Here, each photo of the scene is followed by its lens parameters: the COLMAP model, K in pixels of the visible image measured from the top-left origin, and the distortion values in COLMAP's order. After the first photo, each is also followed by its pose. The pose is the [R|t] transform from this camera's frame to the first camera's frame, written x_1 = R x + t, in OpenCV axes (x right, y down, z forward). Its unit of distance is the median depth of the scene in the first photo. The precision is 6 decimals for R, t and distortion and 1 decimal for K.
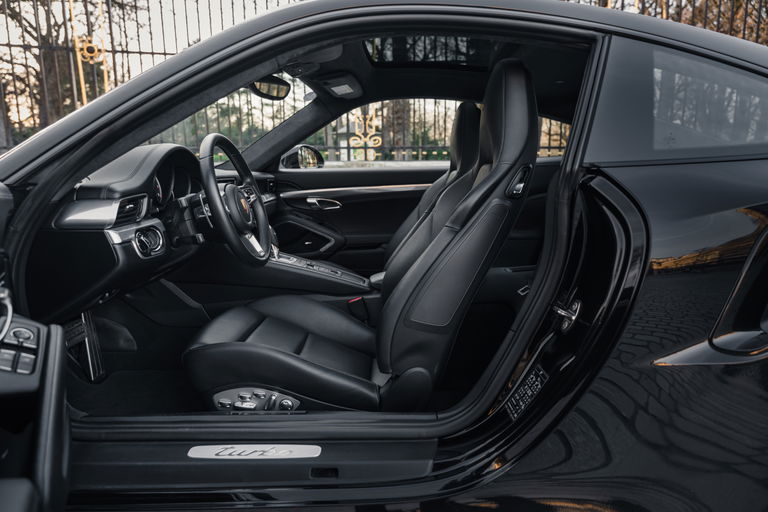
lens RADIAL K [[505.3, 0, 383.4], [0, 505.3, 207.4], [0, 0, 1]] dist [0.001503, 0.001366]
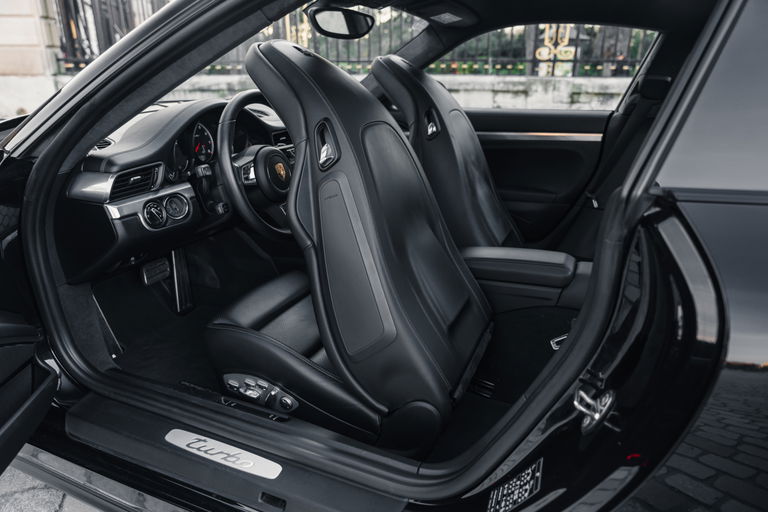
lens RADIAL K [[505.3, 0, 383.4], [0, 505.3, 207.4], [0, 0, 1]] dist [0.001503, 0.001366]
pose [[0.919294, 0.113088, -0.376974, 0.313763], [-0.041413, 0.980306, 0.193092, -0.157507], [0.391386, -0.161897, 0.905873, 0.307561]]
